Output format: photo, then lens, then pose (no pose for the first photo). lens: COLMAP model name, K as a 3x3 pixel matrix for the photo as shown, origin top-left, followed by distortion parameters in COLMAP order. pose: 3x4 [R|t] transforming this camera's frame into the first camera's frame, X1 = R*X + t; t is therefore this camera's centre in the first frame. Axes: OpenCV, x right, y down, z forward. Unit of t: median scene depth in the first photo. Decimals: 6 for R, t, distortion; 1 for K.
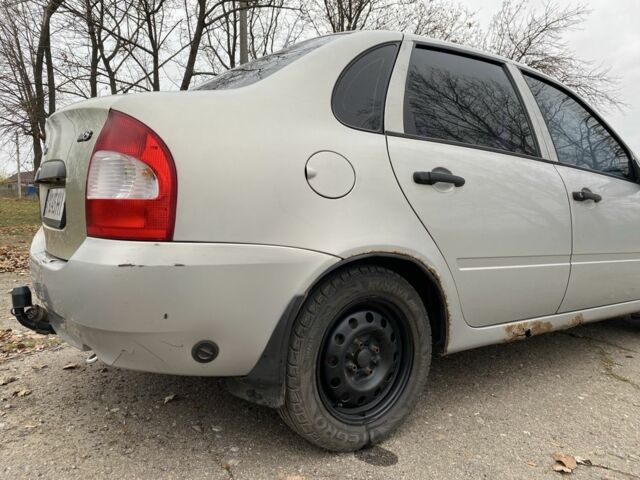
lens RADIAL K [[488.0, 0, 323.2], [0, 488.0, 229.7], [0, 0, 1]] dist [0.077573, -0.163953]
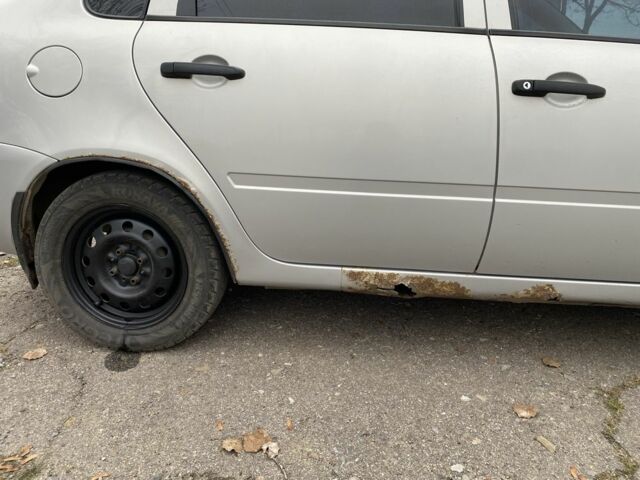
lens RADIAL K [[488.0, 0, 323.2], [0, 488.0, 229.7], [0, 0, 1]] dist [0.077573, -0.163953]
pose [[0.770322, 0.145323, -0.620874, 0.942122], [-0.033406, 0.981544, 0.188295, -0.006626], [0.636779, -0.124307, 0.760960, 0.489995]]
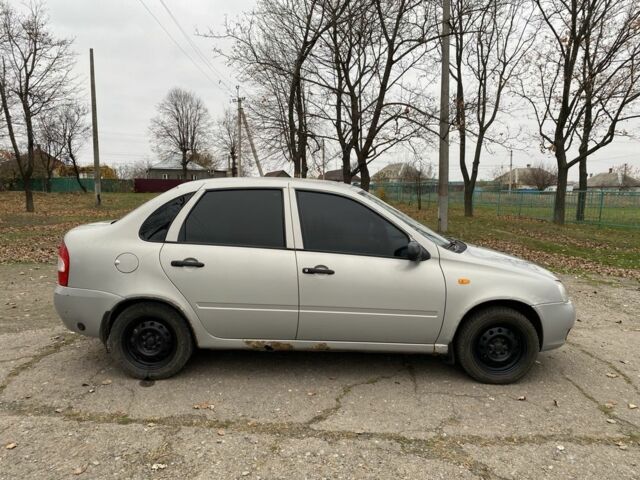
lens RADIAL K [[488.0, 0, 323.2], [0, 488.0, 229.7], [0, 0, 1]] dist [0.077573, -0.163953]
pose [[0.830061, 0.044952, -0.555857, 1.917450], [-0.031150, 0.998927, 0.034267, -0.346268], [0.556801, -0.011129, 0.830571, -0.431637]]
